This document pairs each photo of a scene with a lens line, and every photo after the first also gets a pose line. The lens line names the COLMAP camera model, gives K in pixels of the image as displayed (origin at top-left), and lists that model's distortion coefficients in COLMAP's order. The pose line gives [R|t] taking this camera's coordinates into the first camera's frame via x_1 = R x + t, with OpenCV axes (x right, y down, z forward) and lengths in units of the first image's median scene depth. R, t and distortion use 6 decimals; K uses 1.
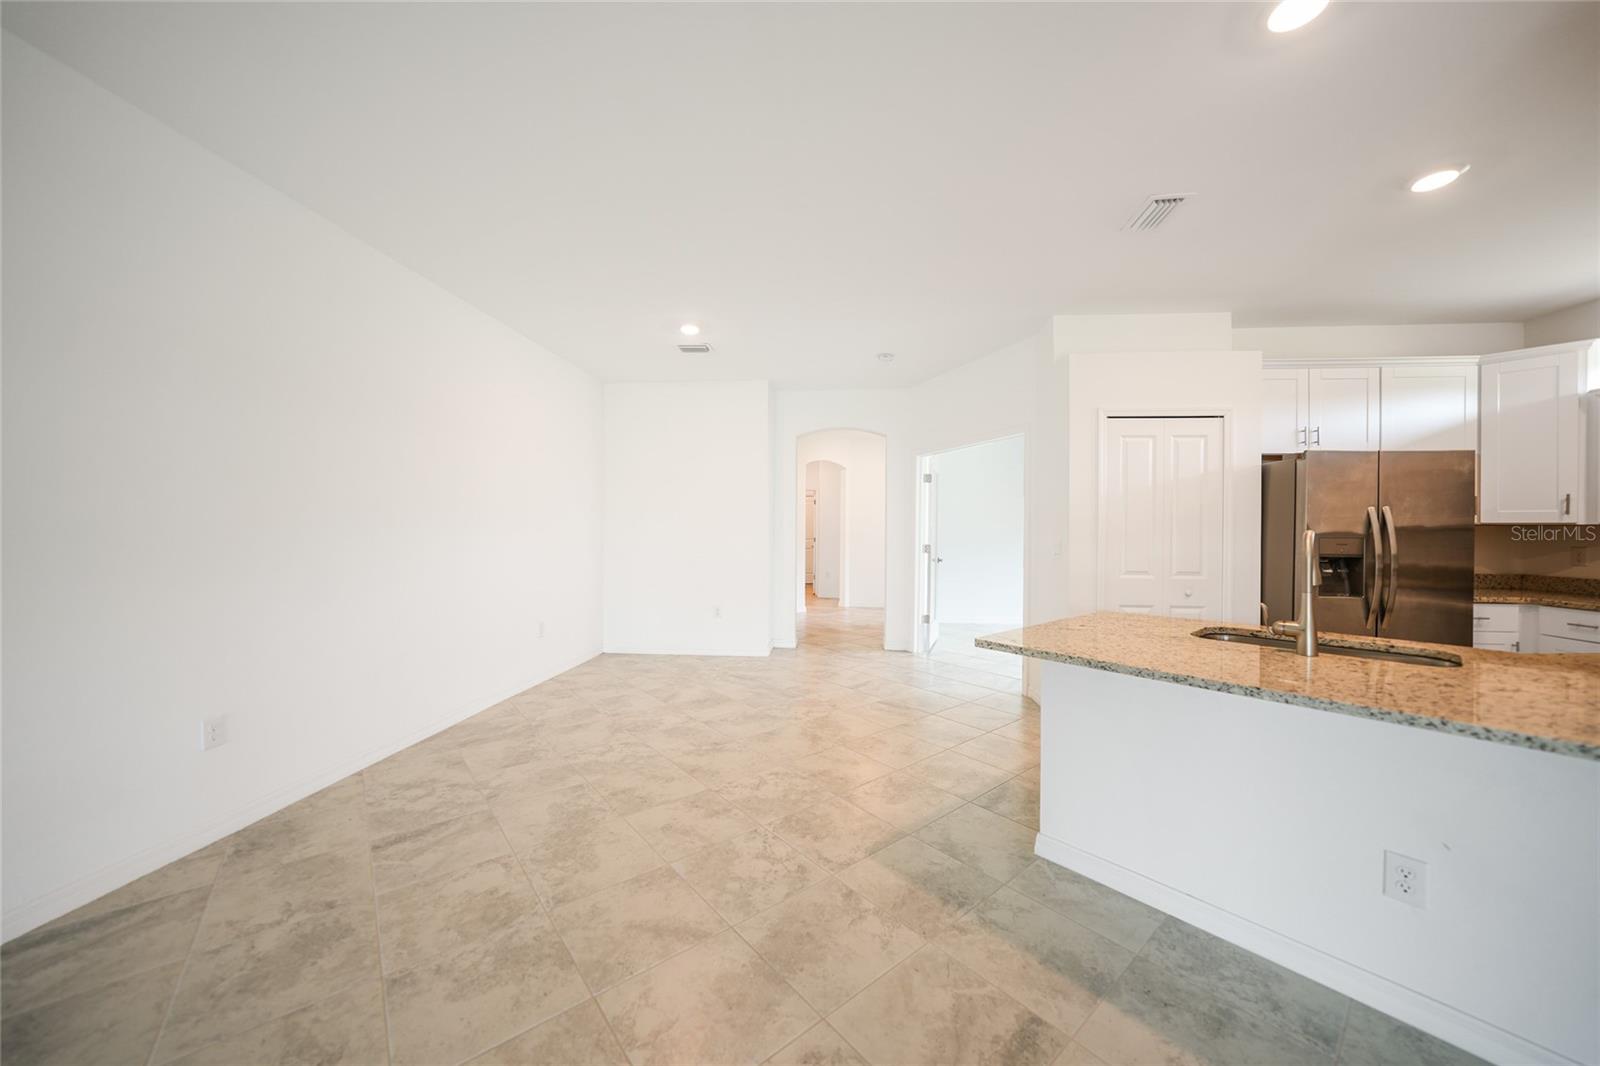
lens RADIAL K [[557.3, 0, 799.7], [0, 557.3, 534.1], [0, 0, 1]] dist [-0.030411, 0.006903]
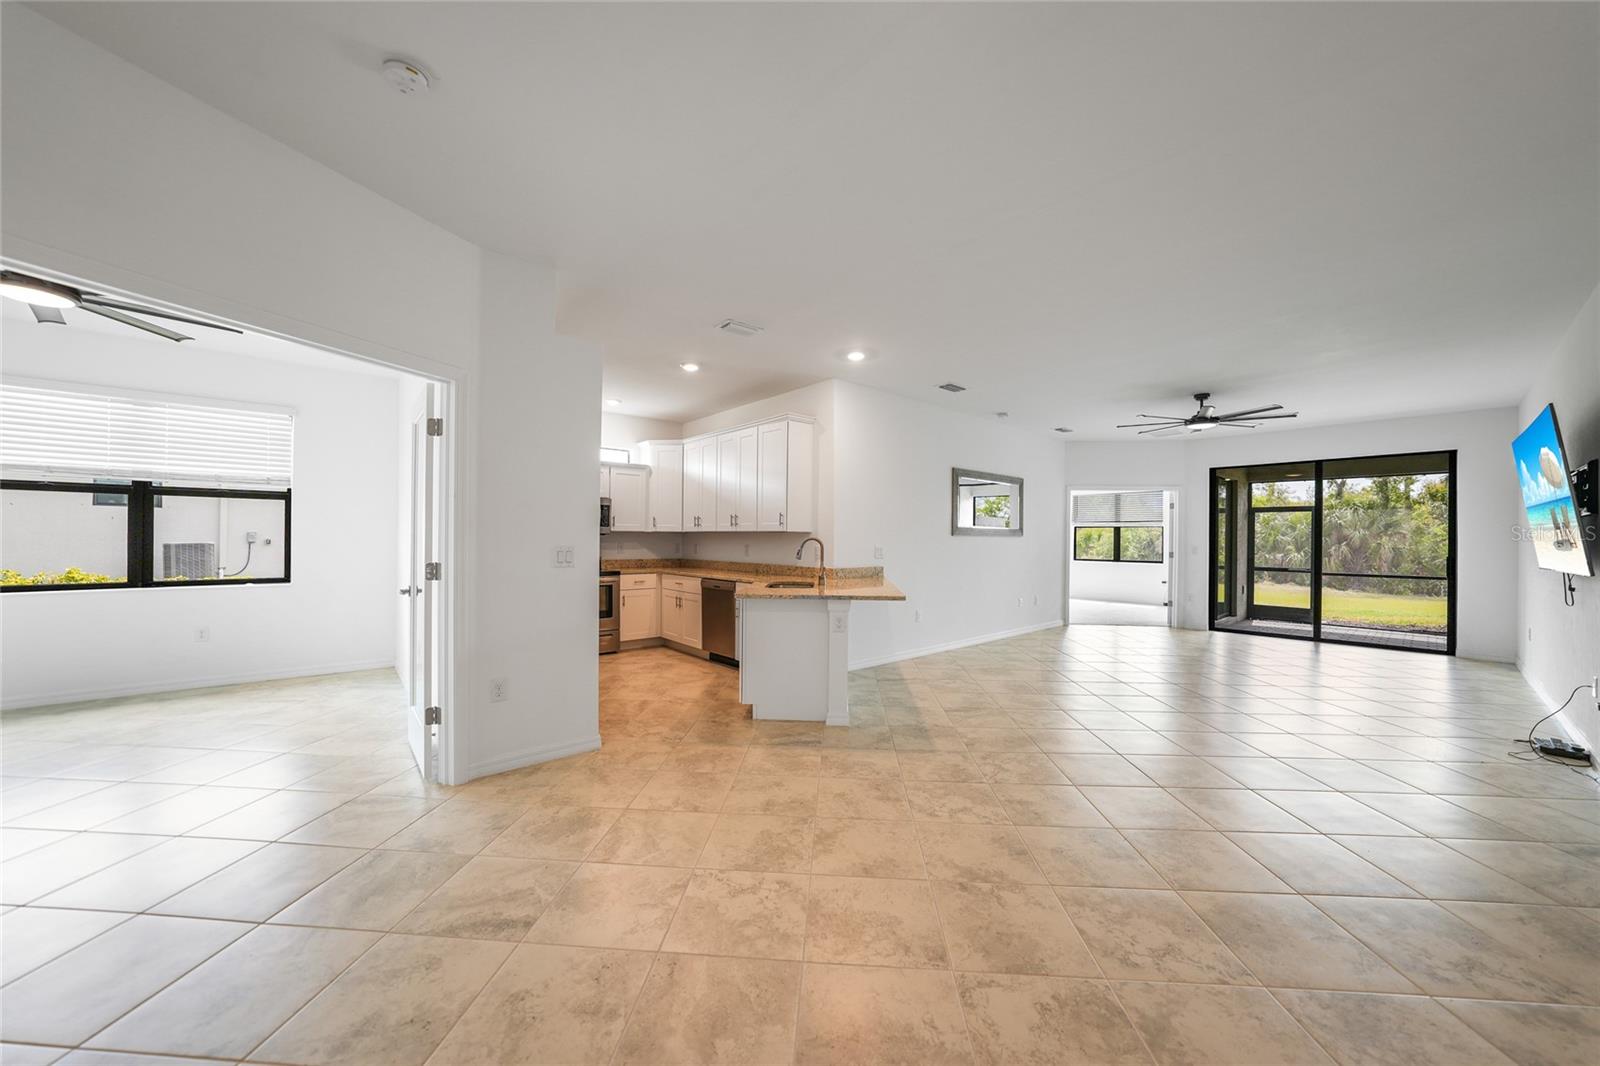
lens RADIAL K [[557.3, 0, 799.7], [0, 557.3, 534.1], [0, 0, 1]] dist [-0.030411, 0.006903]
pose [[-0.719159, -0.007207, 0.694808, -0.401285], [-0.008179, 0.999965, 0.001907, -0.012586], [-0.694797, -0.004311, -0.719193, 1.425178]]
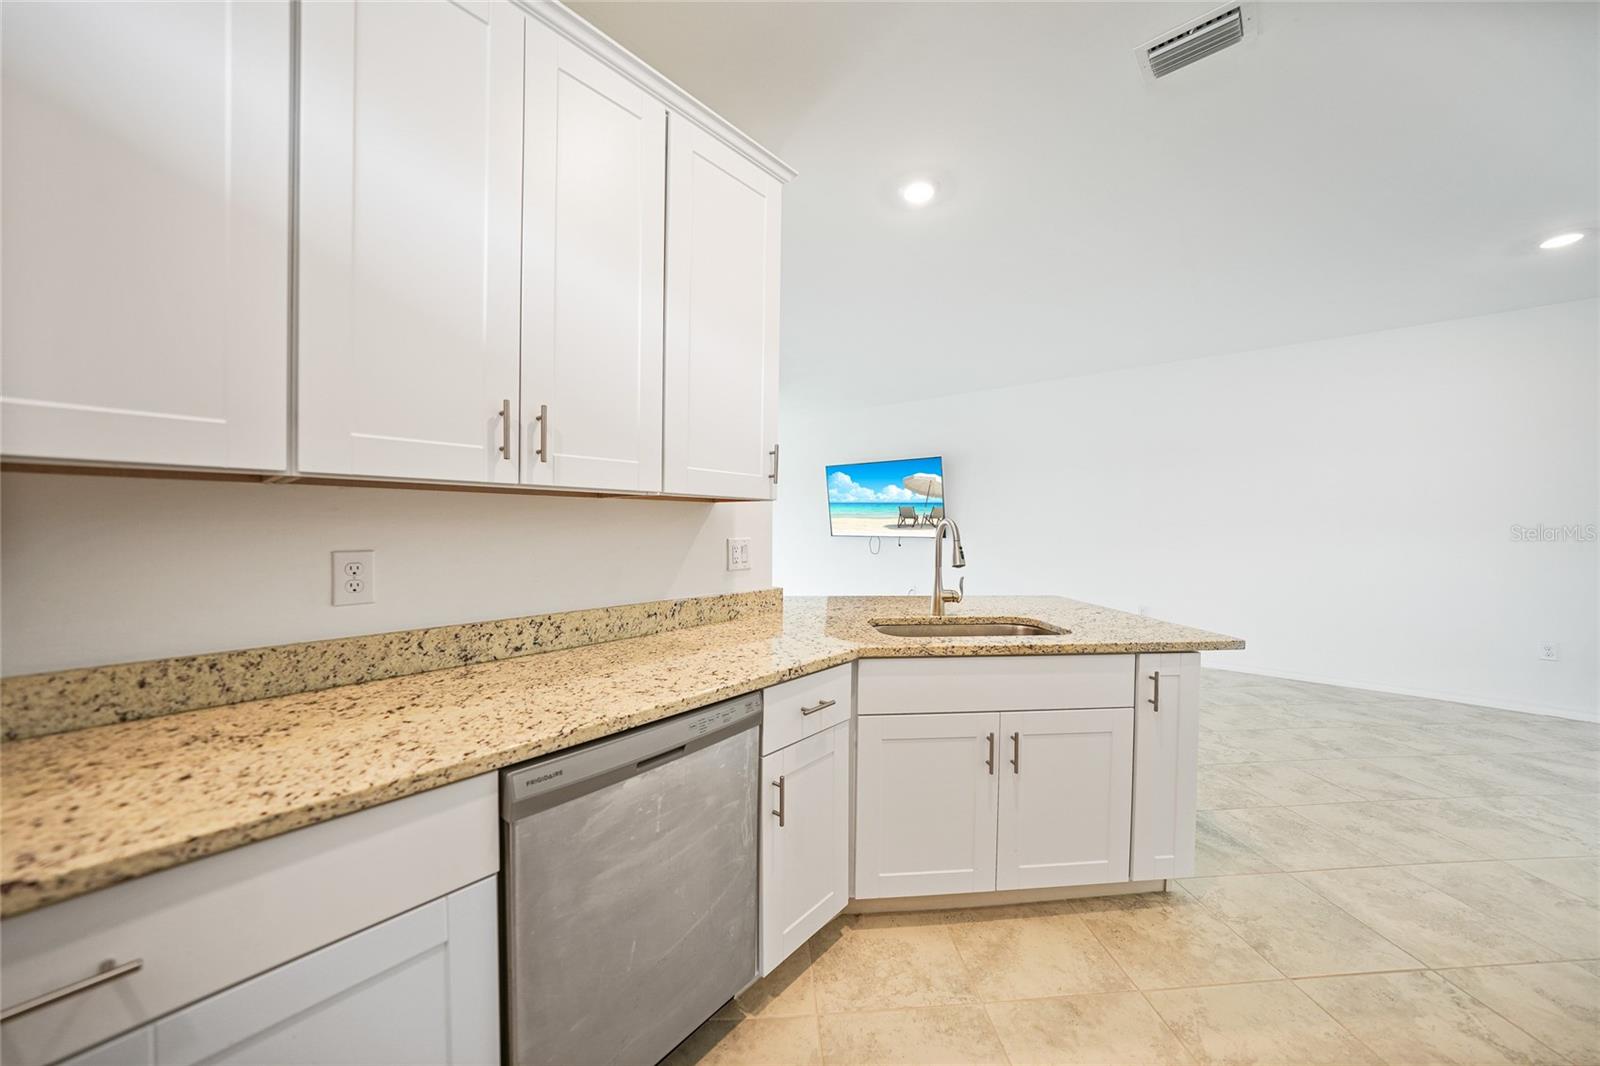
lens RADIAL K [[557.3, 0, 799.7], [0, 557.3, 534.1], [0, 0, 1]] dist [-0.030411, 0.006903]
pose [[-0.588716, 0.004537, -0.808327, 1.049295], [-0.017497, 0.999678, 0.018354, 0.005059], [0.808151, 0.024949, -0.588447, 0.718198]]
